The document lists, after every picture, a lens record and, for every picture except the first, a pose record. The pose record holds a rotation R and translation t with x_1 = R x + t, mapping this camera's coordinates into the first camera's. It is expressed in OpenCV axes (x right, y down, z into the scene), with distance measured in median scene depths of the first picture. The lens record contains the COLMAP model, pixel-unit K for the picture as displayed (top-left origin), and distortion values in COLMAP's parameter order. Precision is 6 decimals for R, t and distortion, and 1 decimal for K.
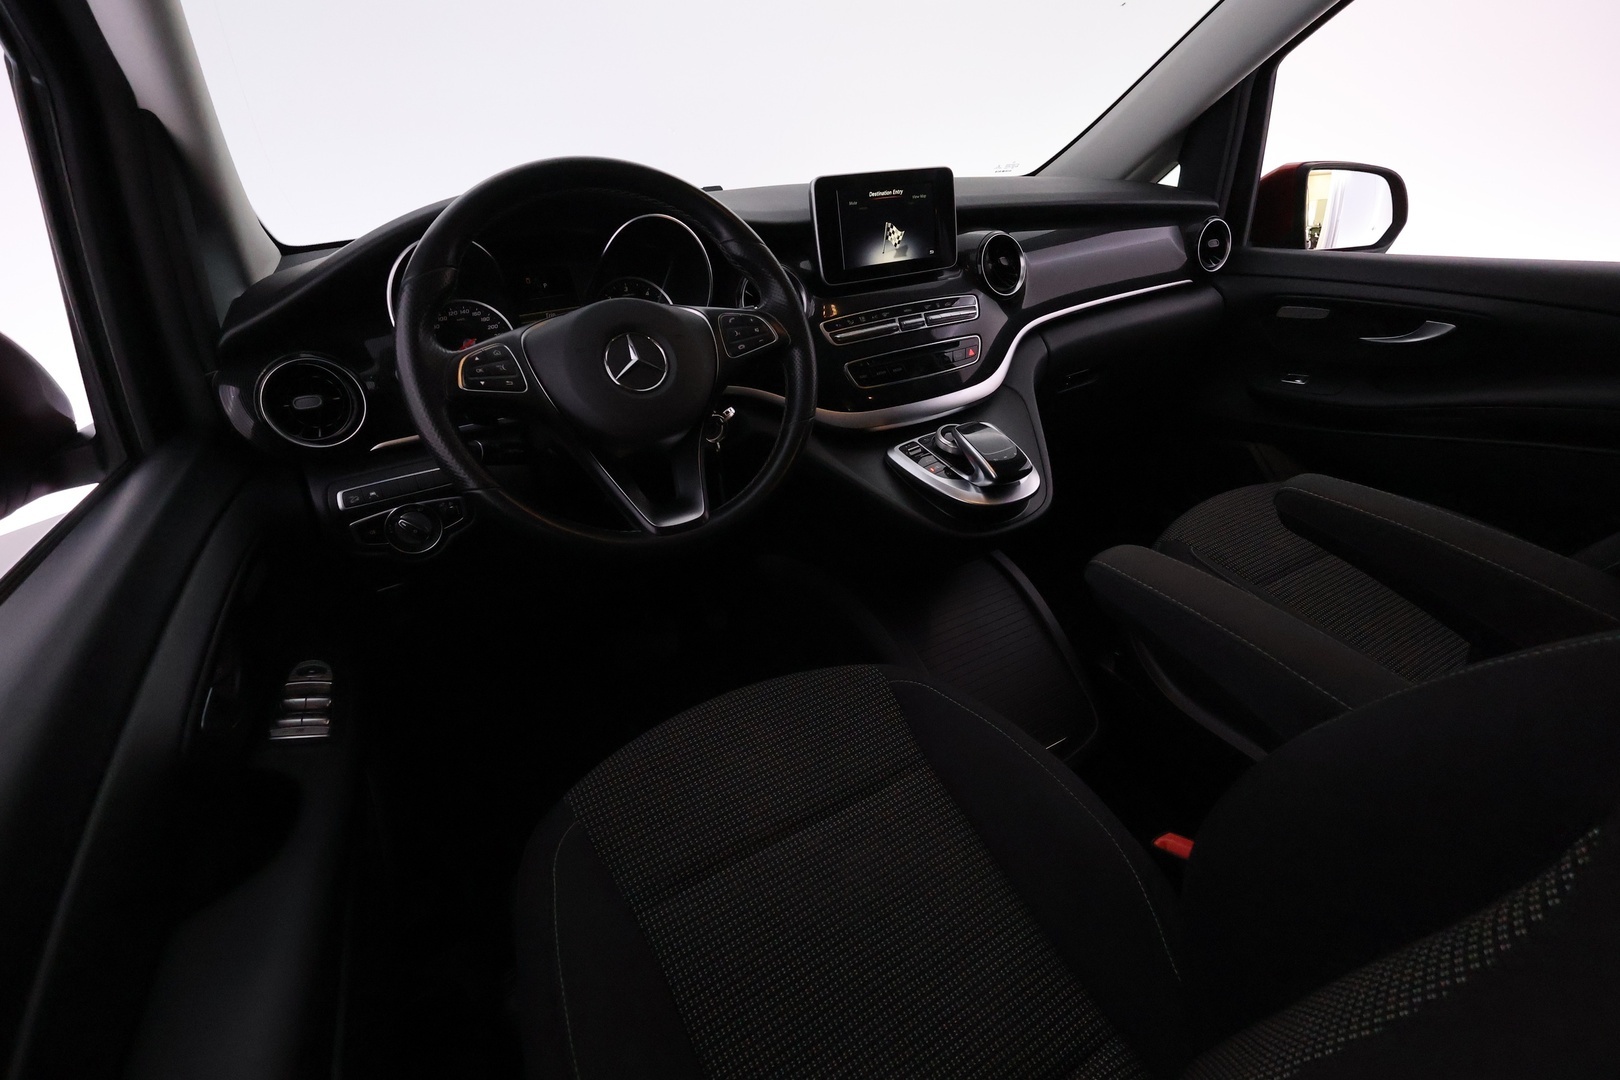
lens RADIAL K [[759.5, 0, 826.4], [0, 759.5, 532.6], [0, 0, 1]] dist [0.004641, 0.000792]
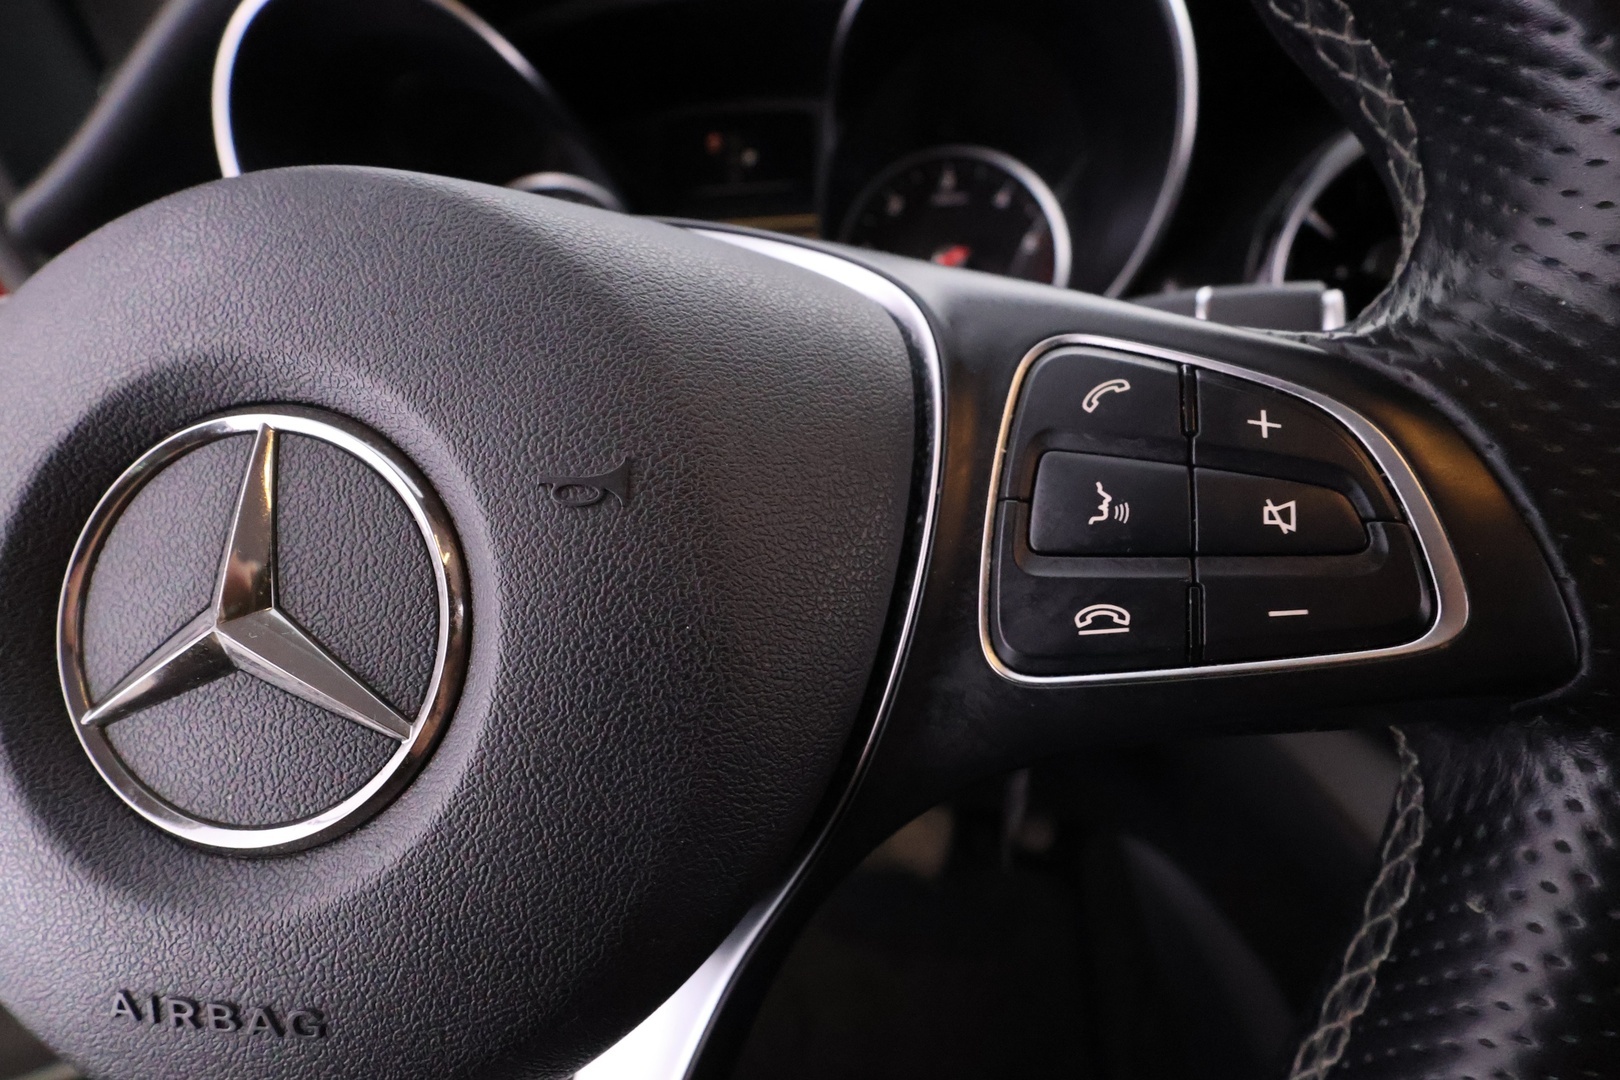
lens RADIAL K [[759.5, 0, 814.6], [0, 759.5, 540.4], [0, 0, 1]] dist [0.004641, 0.000792]
pose [[0.800502, 0.290555, -0.524189, -0.071493], [-0.232271, 0.956674, 0.175572, -0.219109], [0.552491, -0.018792, 0.833307, 0.708974]]
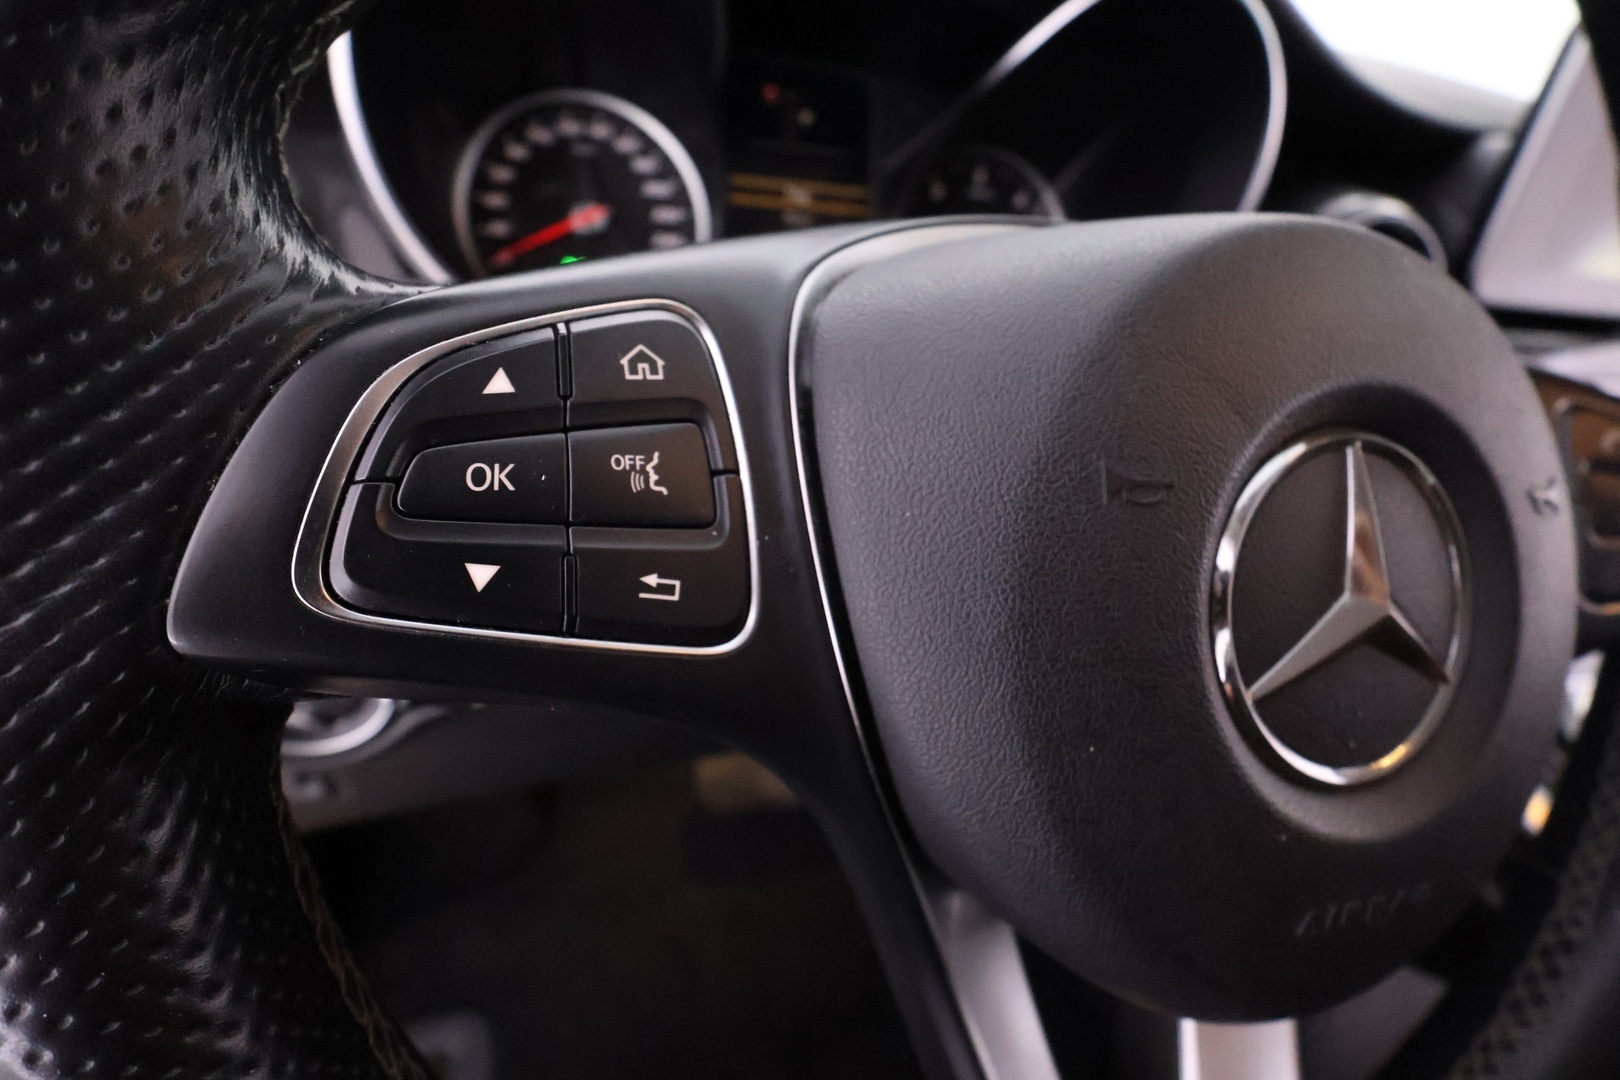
lens RADIAL K [[759.5, 0, 818.6], [0, 759.5, 528.3], [0, 0, 1]] dist [0.004641, 0.000792]
pose [[0.949964, 0.296489, -0.098301, -0.273797], [-0.287623, 0.953028, 0.094927, -0.168600], [0.121828, -0.061903, 0.990619, 0.622248]]
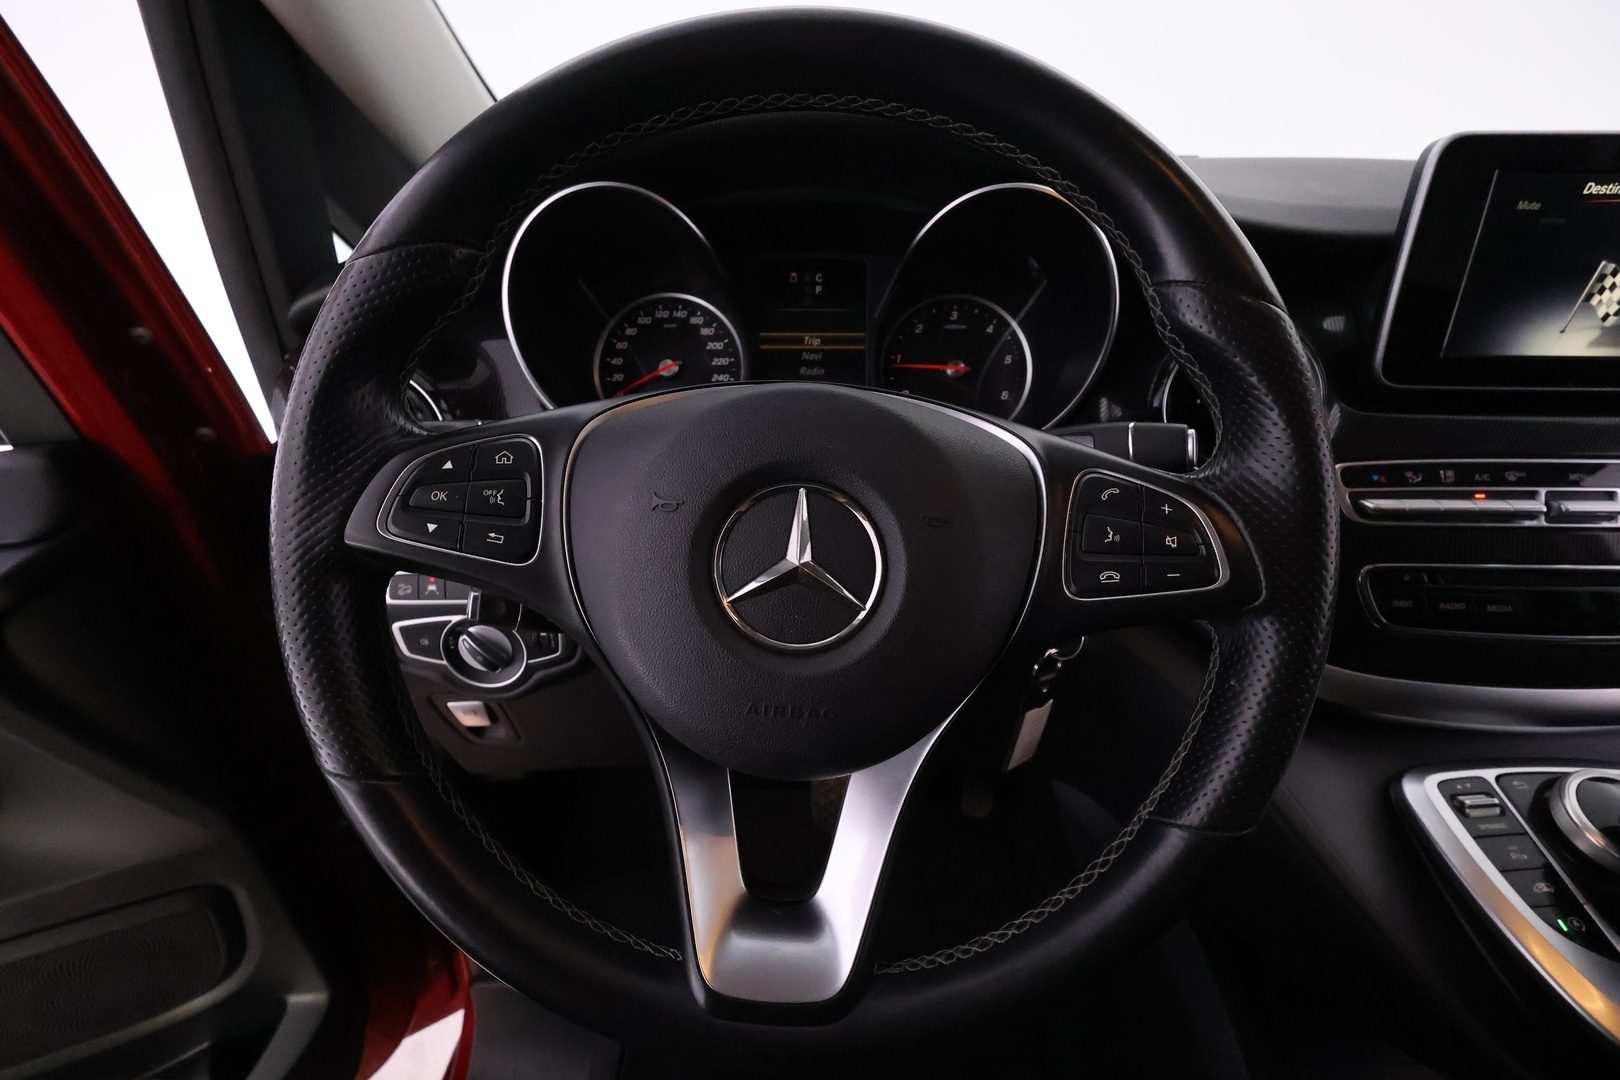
lens RADIAL K [[759.5, 0, 815.5], [0, 759.5, 546.0], [0, 0, 1]] dist [0.004641, 0.000792]
pose [[0.847752, 0.303927, -0.434678, -0.064716], [-0.289805, 0.951815, 0.100304, -0.207317], [0.444218, 0.040939, 0.894983, 0.515227]]
